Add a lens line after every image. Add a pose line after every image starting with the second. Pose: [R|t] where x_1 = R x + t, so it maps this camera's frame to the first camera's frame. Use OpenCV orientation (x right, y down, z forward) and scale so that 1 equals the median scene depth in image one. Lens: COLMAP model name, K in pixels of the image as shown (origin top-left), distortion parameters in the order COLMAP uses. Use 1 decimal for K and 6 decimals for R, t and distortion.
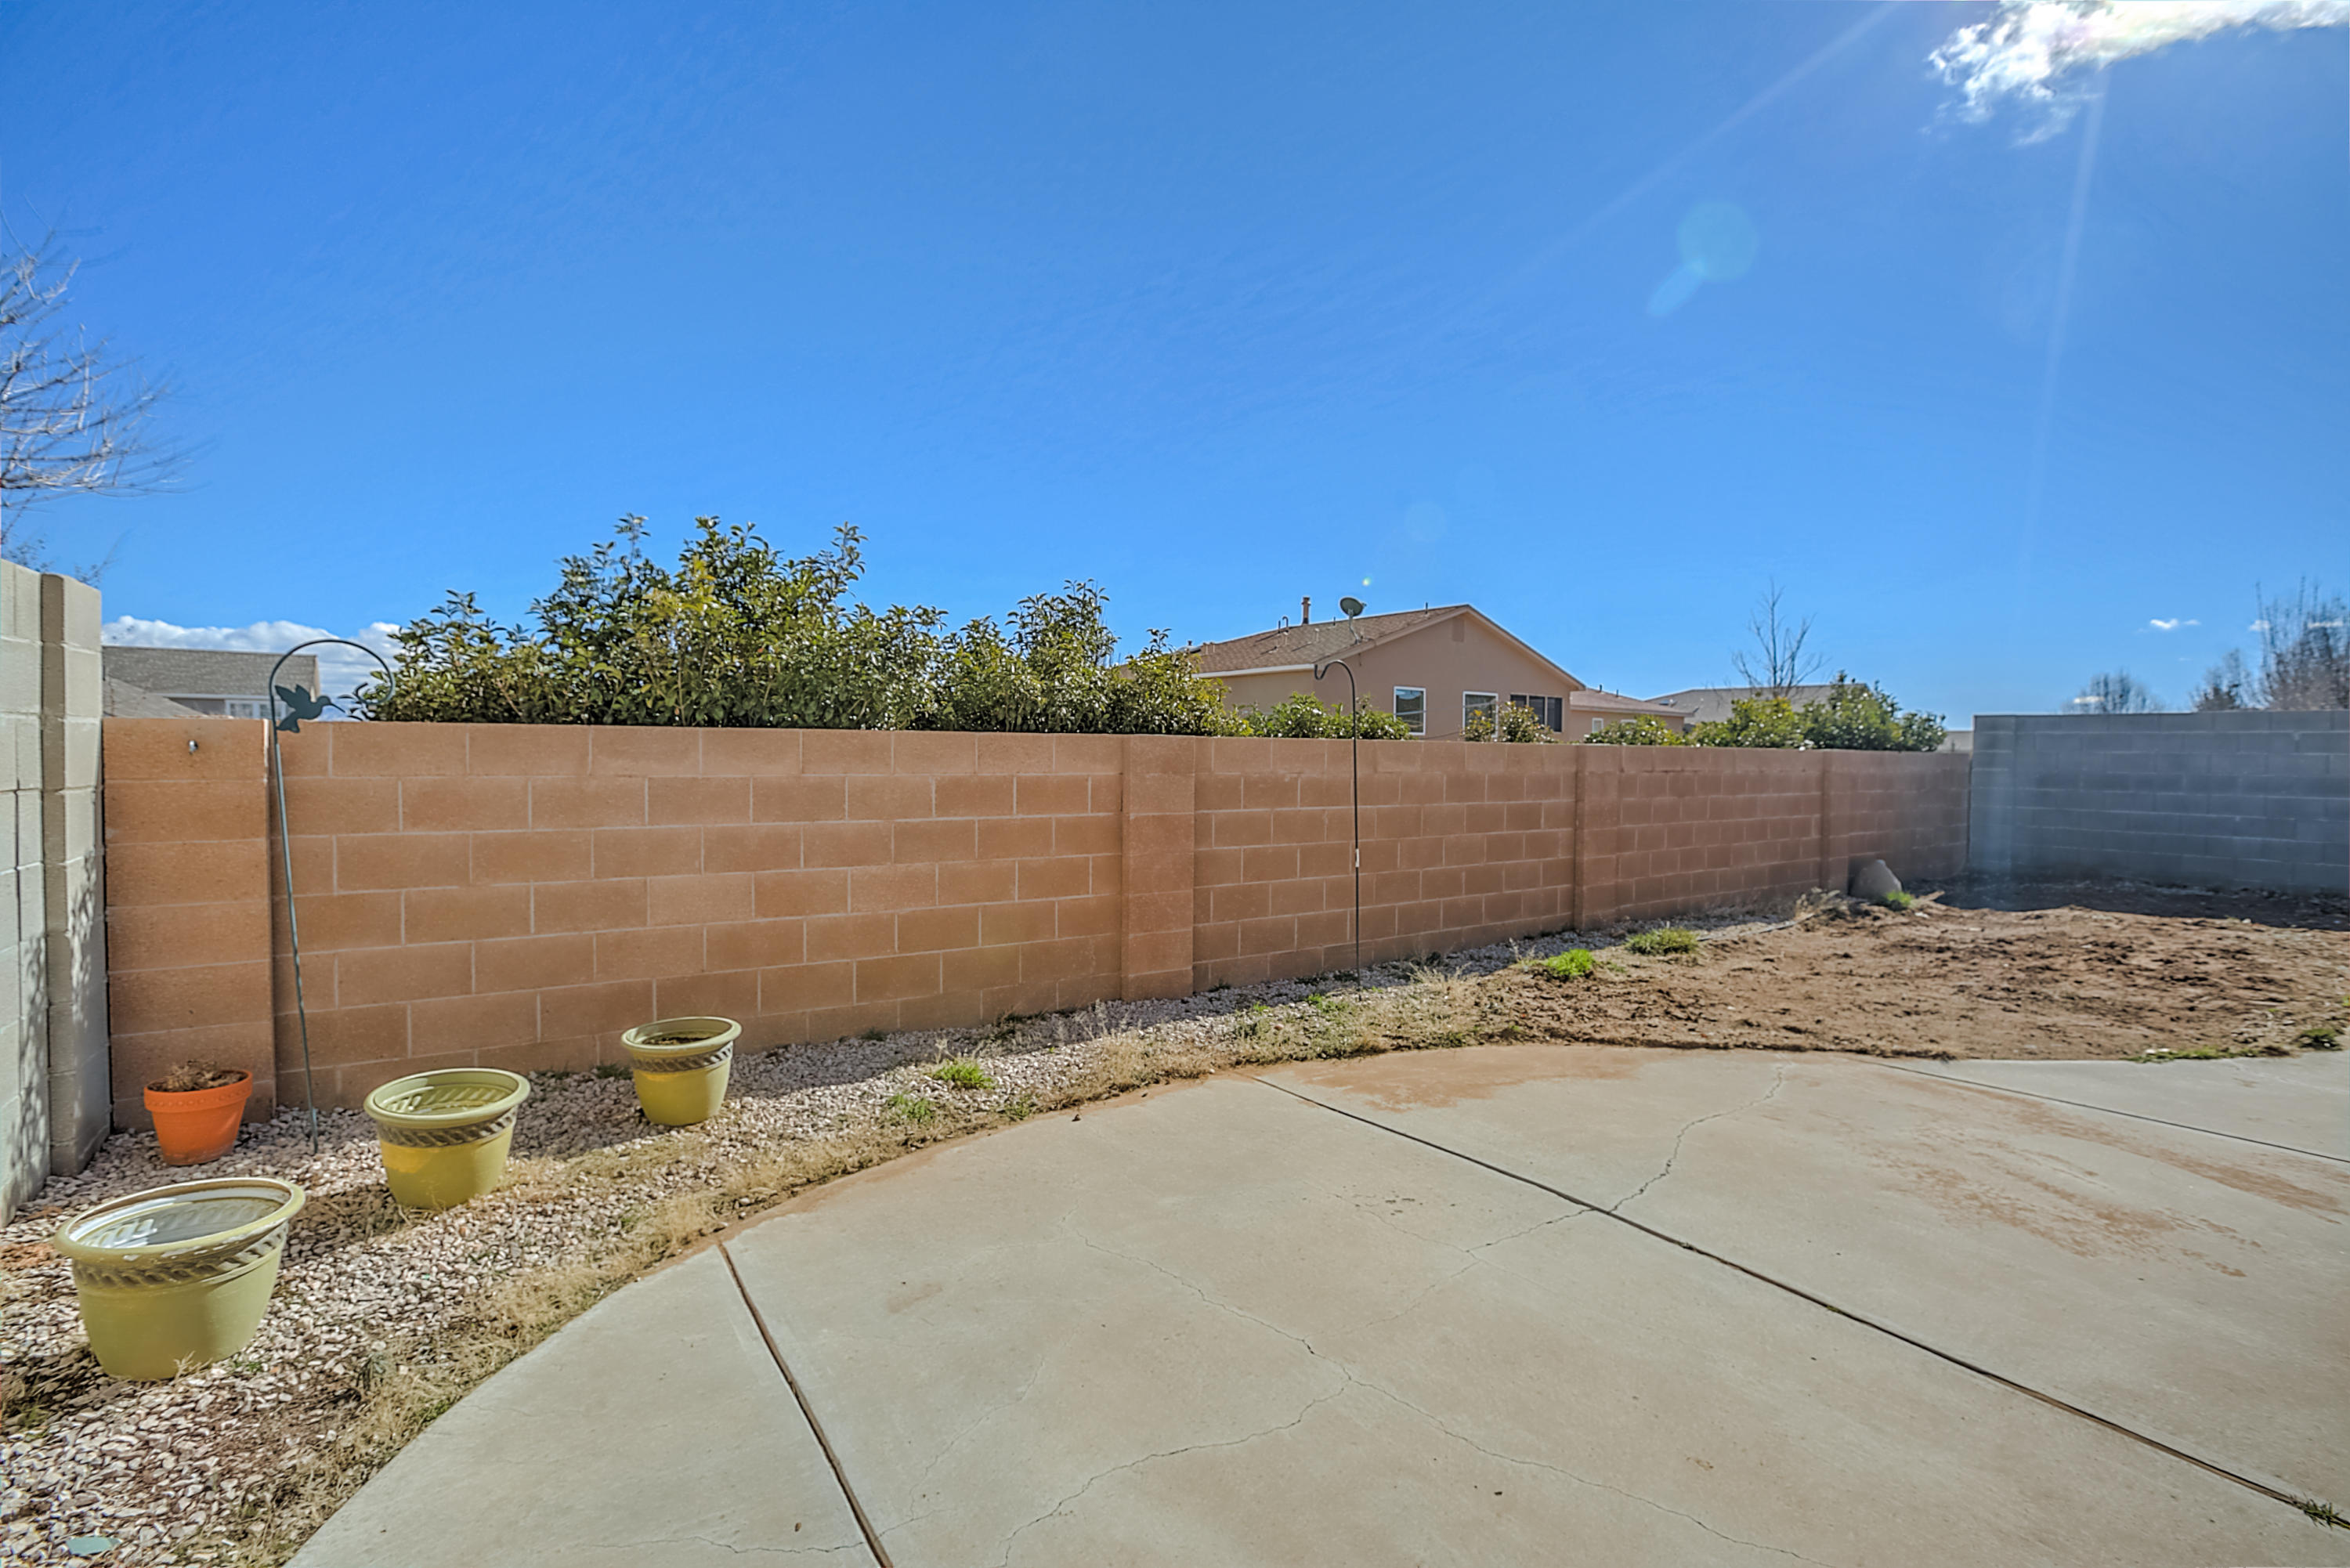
lens RADIAL K [[1073.1, 0, 1179.6], [0, 1073.1, 780.9], [0, 0, 1]] dist [-0.060945, 0.024290]
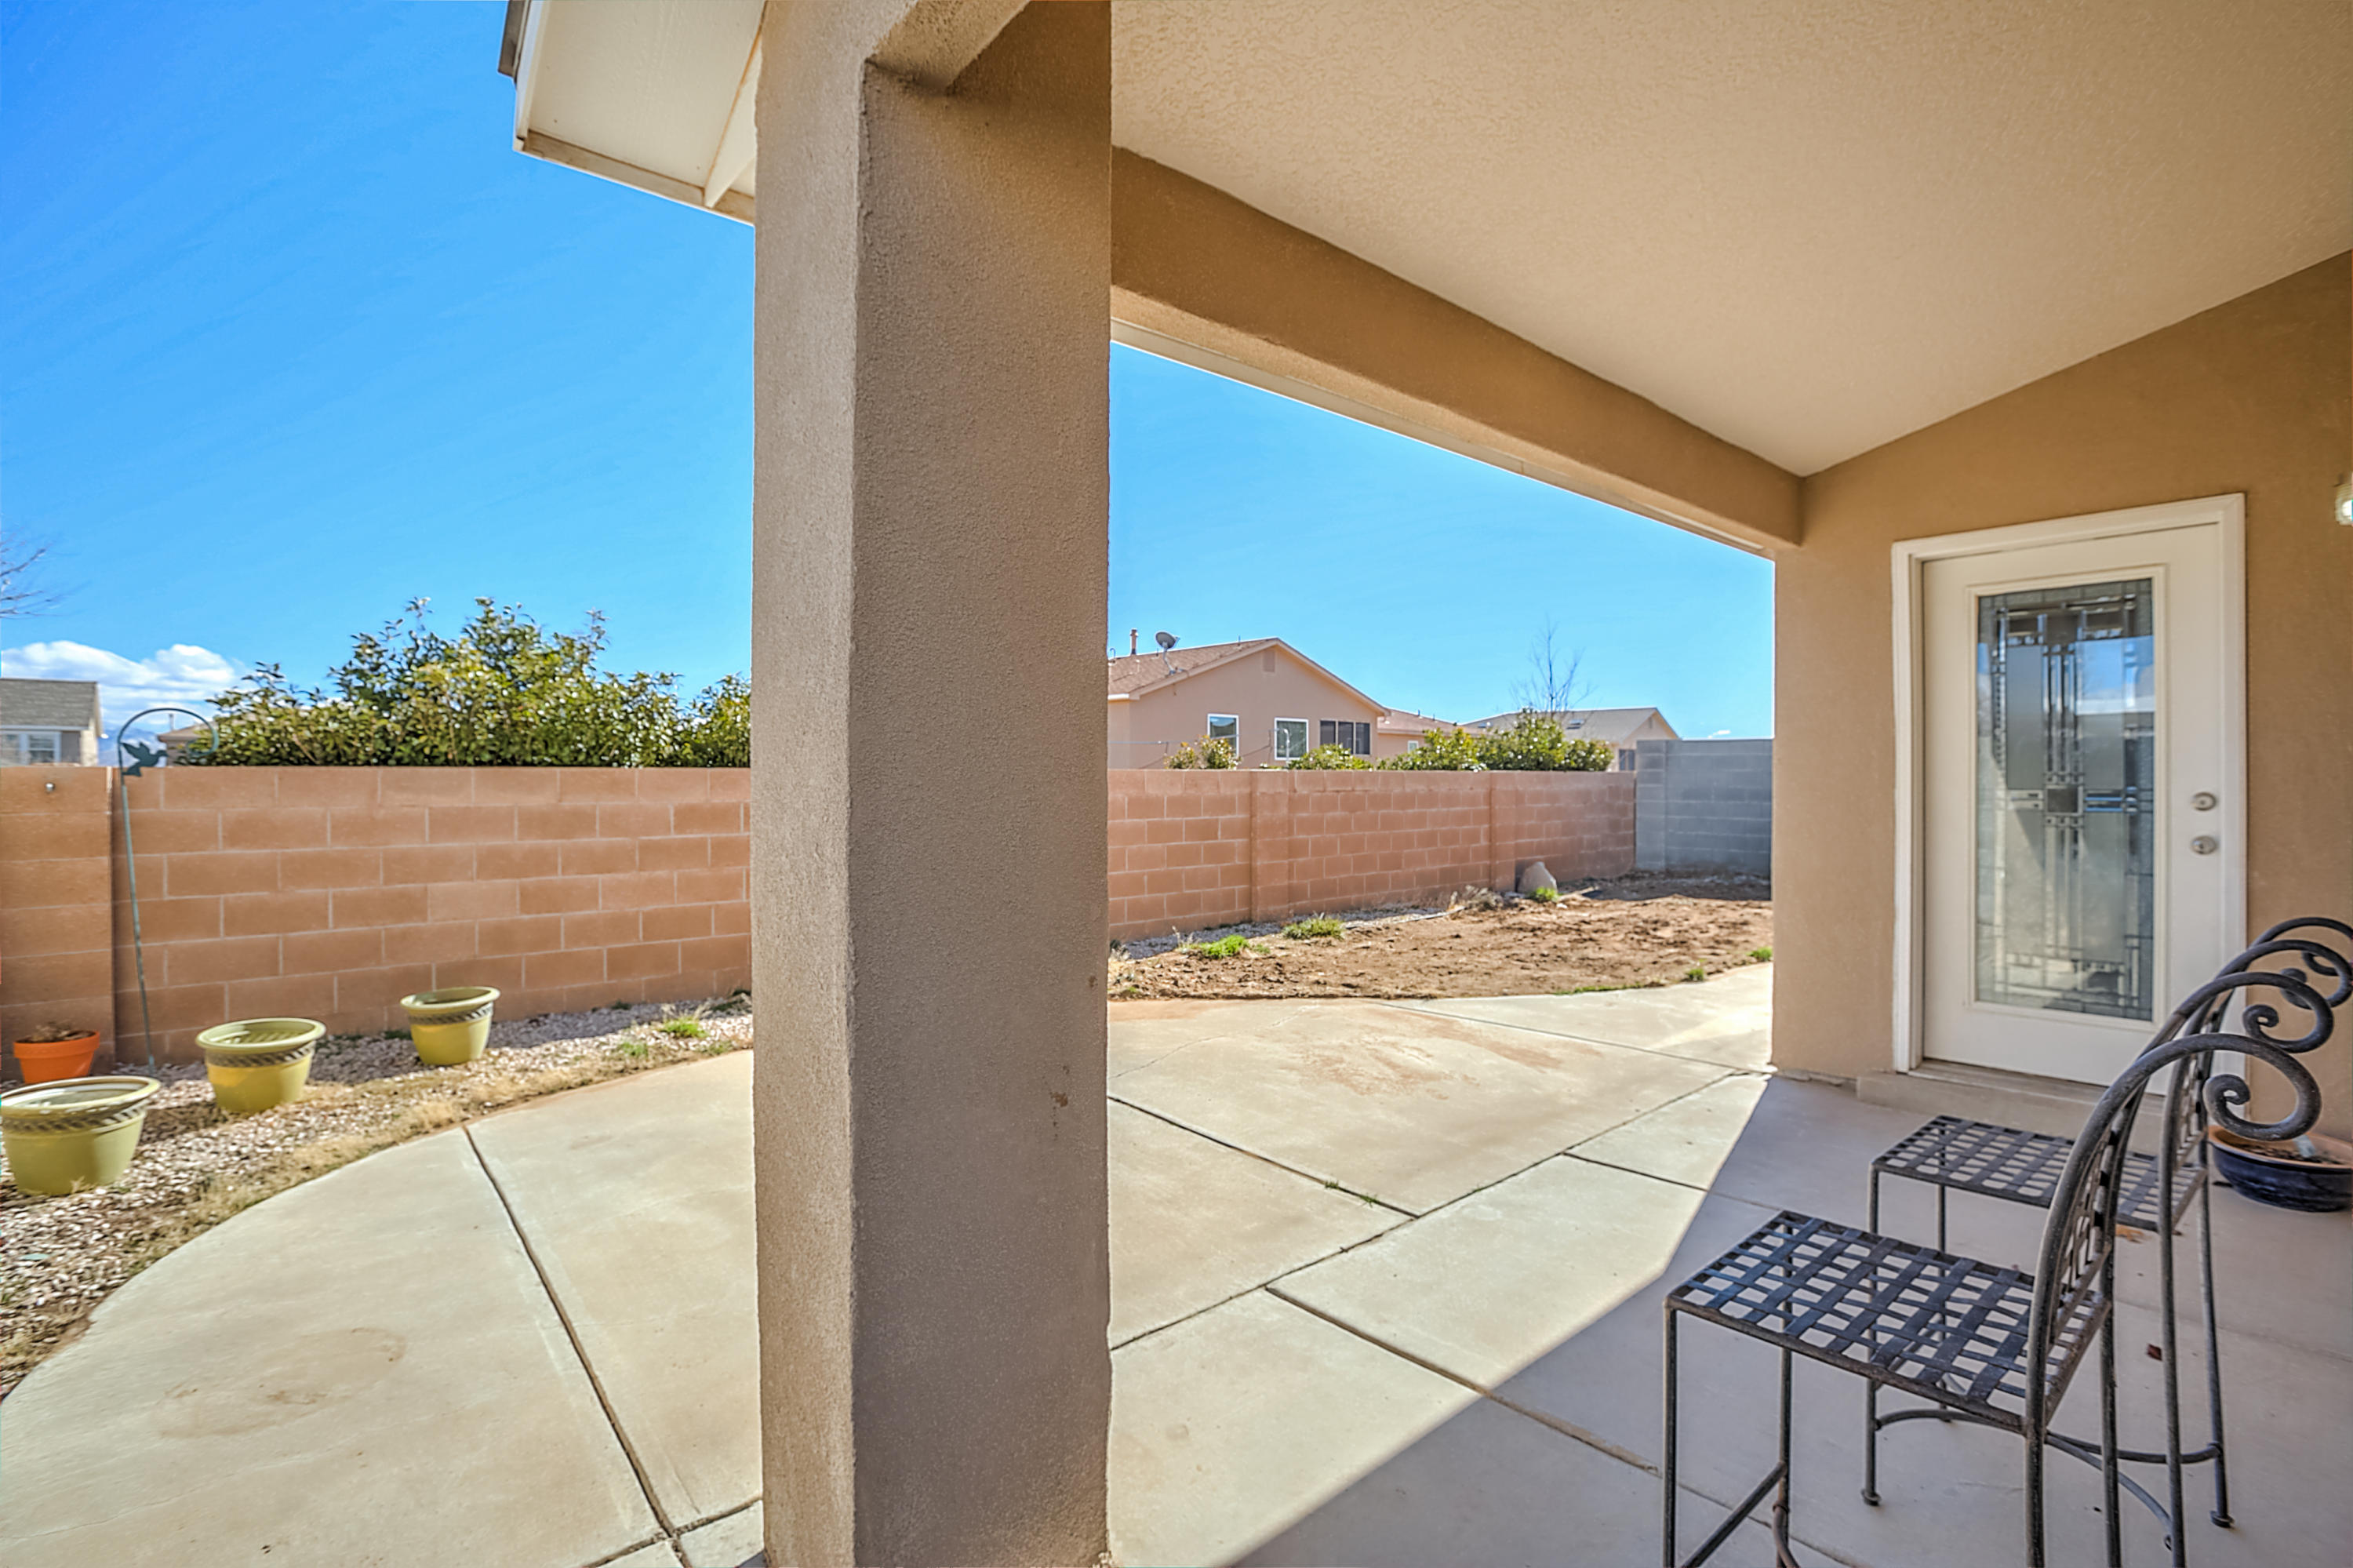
lens RADIAL K [[1068.0, 0, 1176.5], [0, 1068.0, 784.0], [0, 0, 1]] dist [-0.052827, 0.018430]
pose [[0.992814, -0.011727, 0.119092, 0.226538], [0.013972, 0.999740, -0.018040, 0.004128], [-0.118849, 0.019574, 0.992719, -0.335945]]
